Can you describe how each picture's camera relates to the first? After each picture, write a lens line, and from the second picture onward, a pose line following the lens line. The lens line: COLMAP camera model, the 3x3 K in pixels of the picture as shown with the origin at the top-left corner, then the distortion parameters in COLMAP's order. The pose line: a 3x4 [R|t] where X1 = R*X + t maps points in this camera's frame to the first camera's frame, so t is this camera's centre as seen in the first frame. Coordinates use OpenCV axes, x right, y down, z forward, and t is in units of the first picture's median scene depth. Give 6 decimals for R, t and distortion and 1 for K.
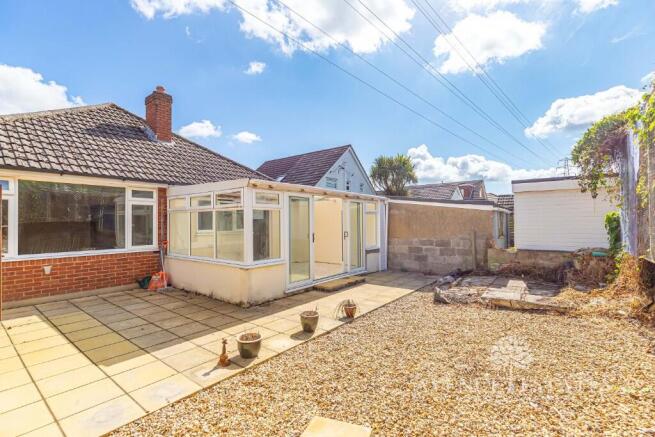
lens RADIAL K [[300.0, 0, 334.3], [0, 300.0, 224.0], [0, 0, 1]] dist [-0.000974, -0.000349]
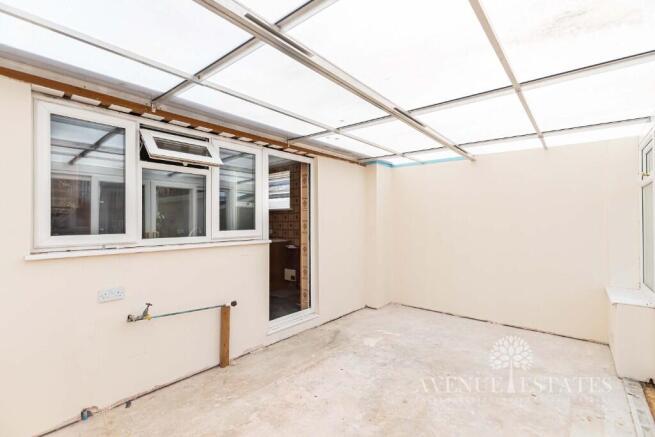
lens RADIAL K [[300.0, 0, 334.3], [0, 300.0, 224.0], [0, 0, 1]] dist [-0.000974, -0.000349]
pose [[0.999805, 0.004234, -0.019271, -0.277660], [-0.004197, 0.999989, 0.001974, 0.011204], [0.019279, -0.001893, 0.999812, 0.977092]]
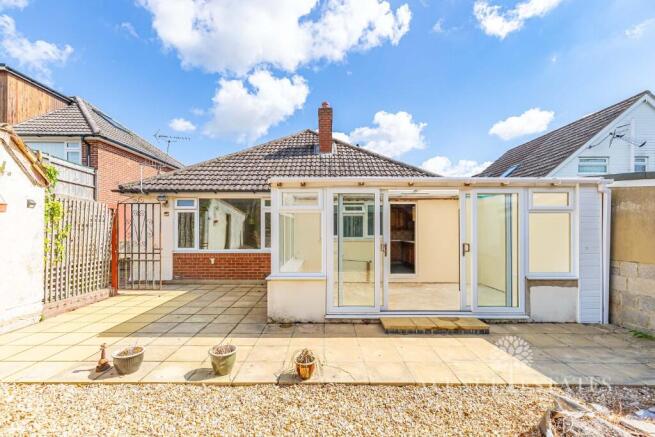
lens RADIAL K [[305.4, 0, 326.3], [0, 305.4, 229.7], [0, 0, 1]] dist [0.004407, 0.000165]
pose [[0.599009, 0.006881, -0.800713, 0.468450], [-0.007086, 0.999969, 0.003293, -0.002831], [0.800711, 0.003702, 0.599039, 0.516202]]
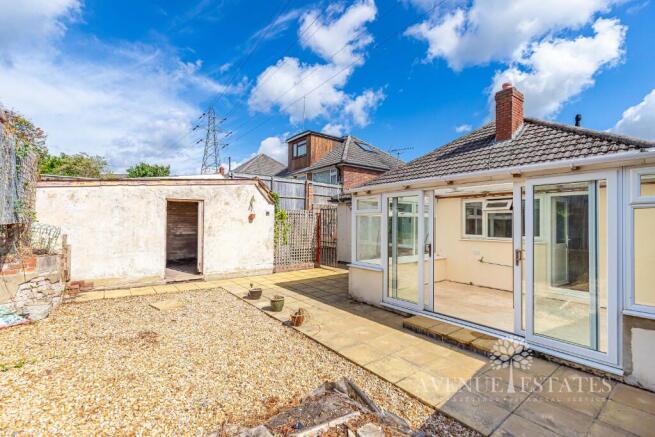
lens RADIAL K [[297.5, 0, 317.9], [0, 297.5, 220.8], [0, 0, 1]] dist [-0.001231, -0.000286]
pose [[-0.300972, -0.003448, -0.953627, 0.755891], [-0.006740, 0.999976, -0.001488, -0.022802], [0.953609, 0.005980, -0.300988, 1.073972]]
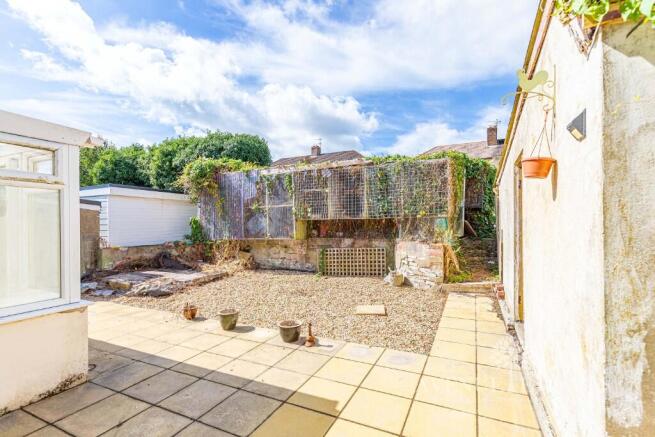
lens RADIAL K [[300.0, 0, 334.3], [0, 300.0, 224.0], [0, 0, 1]] dist [-0.000974, -0.000349]
pose [[-0.222900, 0.007574, 0.974812, -0.771538], [0.007067, 0.999956, -0.006153, 0.015629], [-0.974816, 0.005518, -0.222944, 0.607726]]
